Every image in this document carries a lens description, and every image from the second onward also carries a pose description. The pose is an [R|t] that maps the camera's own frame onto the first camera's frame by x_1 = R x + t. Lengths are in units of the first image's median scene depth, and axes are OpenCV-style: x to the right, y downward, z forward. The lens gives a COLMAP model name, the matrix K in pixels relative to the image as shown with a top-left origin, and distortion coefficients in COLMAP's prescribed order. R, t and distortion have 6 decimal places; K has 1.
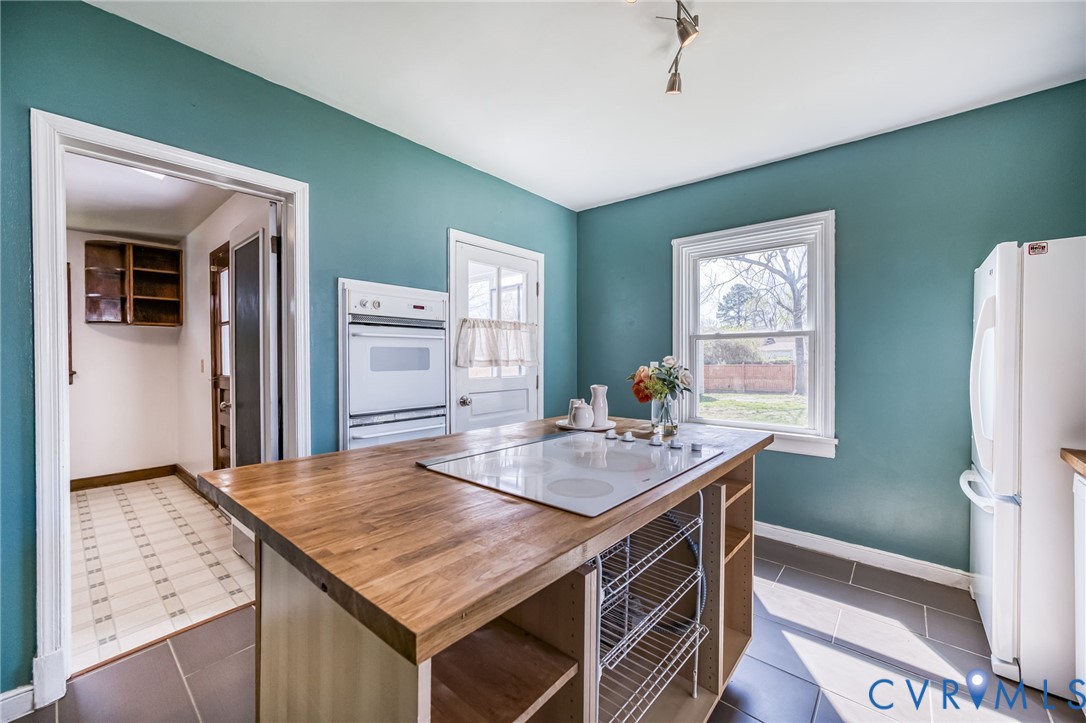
lens RADIAL K [[422.9, 0, 552.0], [0, 422.9, 362.6], [0, 0, 1]] dist [-0.009736, 0.000413]
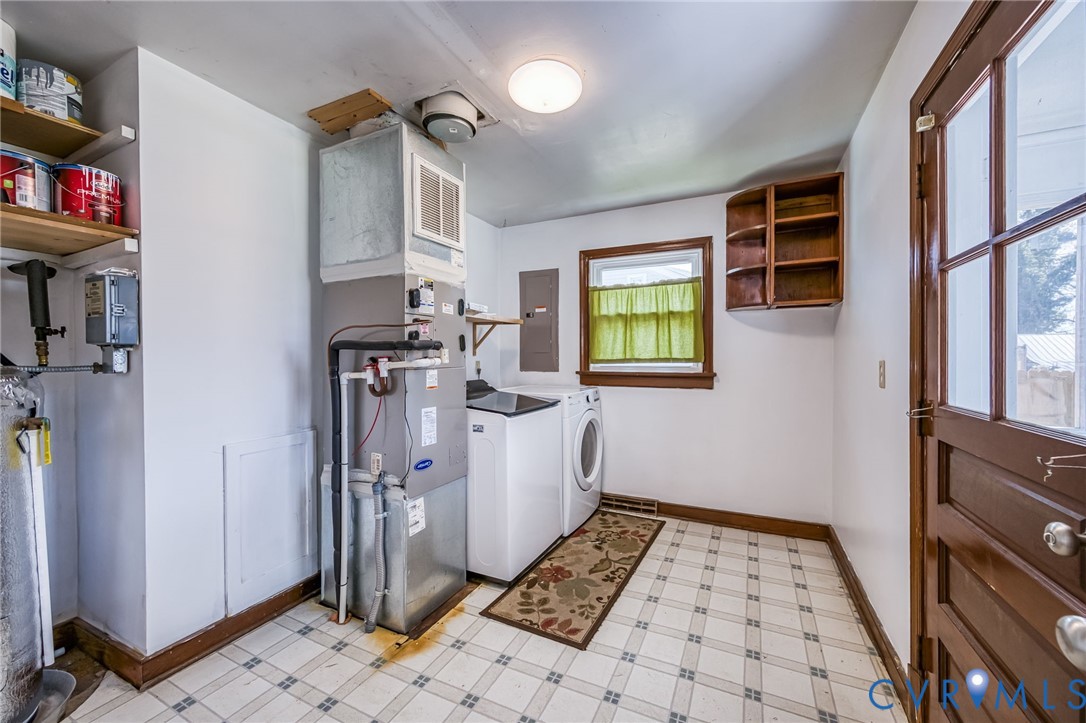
lens RADIAL K [[422.9, 0, 548.6], [0, 422.9, 359.7], [0, 0, 1]] dist [-0.009736, 0.000413]
pose [[0.247059, 0.012495, -0.968920, -0.440804], [-0.007837, 0.999910, 0.010897, -0.010288], [0.968969, 0.004901, 0.247134, 0.490431]]
